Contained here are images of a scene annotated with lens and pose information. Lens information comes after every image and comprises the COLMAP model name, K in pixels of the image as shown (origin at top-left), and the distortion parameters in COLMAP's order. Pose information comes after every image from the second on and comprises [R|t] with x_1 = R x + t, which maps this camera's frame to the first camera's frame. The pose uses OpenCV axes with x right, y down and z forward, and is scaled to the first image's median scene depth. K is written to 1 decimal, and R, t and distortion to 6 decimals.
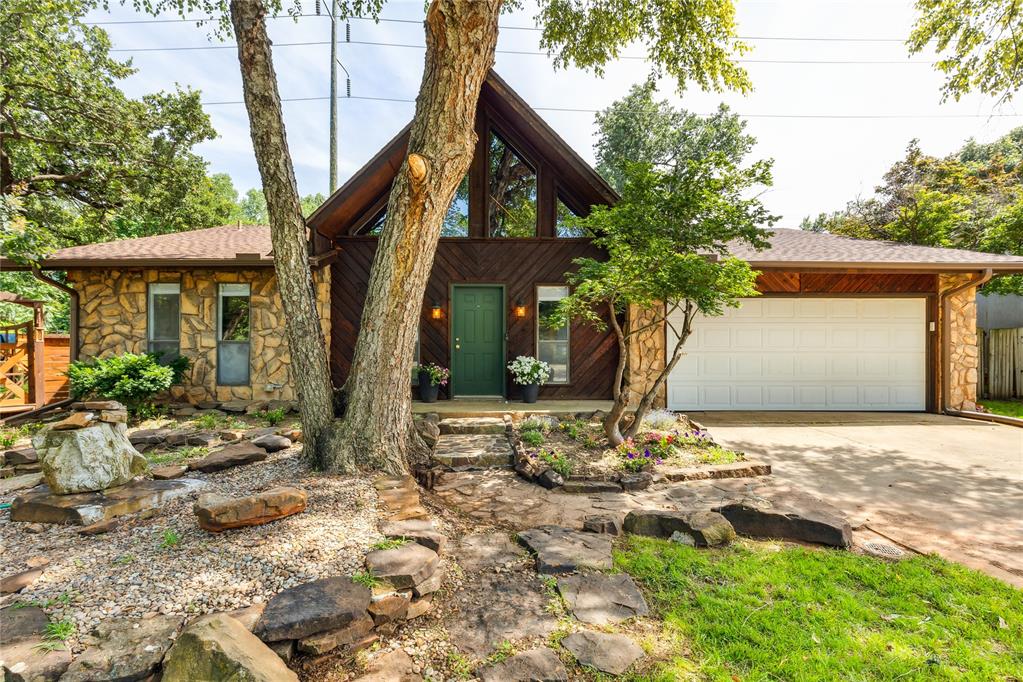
lens RADIAL K [[461.3, 0, 497.2], [0, 461.3, 346.4], [0, 0, 1]] dist [0.004054, -0.001702]
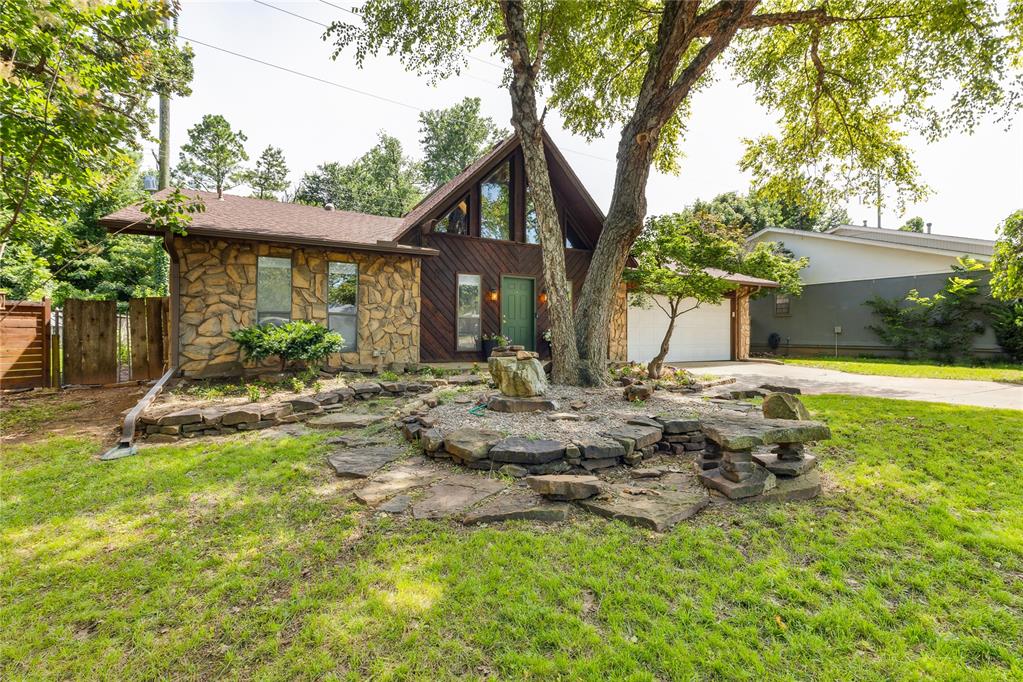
lens RADIAL K [[461.3, 0, 502.7], [0, 461.3, 333.3], [0, 0, 1]] dist [0.004054, -0.001702]
pose [[0.880655, 0.004112, 0.473740, -0.763235], [-0.005785, 0.999981, 0.002073, 0.033545], [-0.473722, -0.004566, 0.880662, -0.192293]]
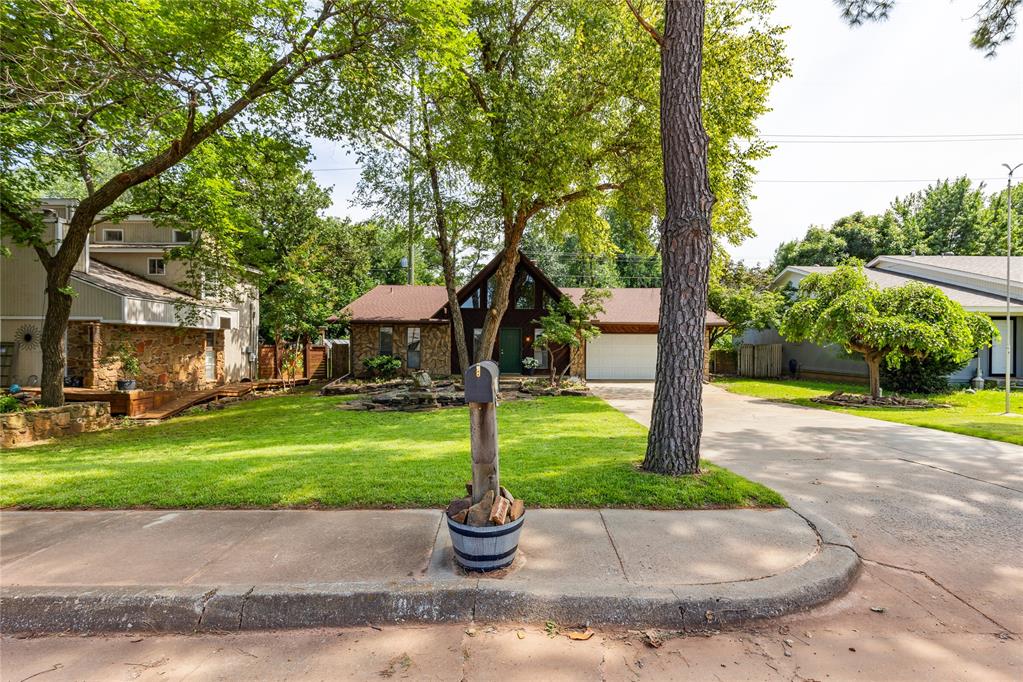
lens RADIAL K [[461.3, 0, 536.0], [0, 461.3, 348.7], [0, 0, 1]] dist [0.004054, -0.001702]
pose [[0.999980, 0.006171, 0.001179, 0.095690], [-0.006182, 0.999931, 0.009959, -0.051398], [-0.001118, -0.009966, 0.999950, -1.527769]]
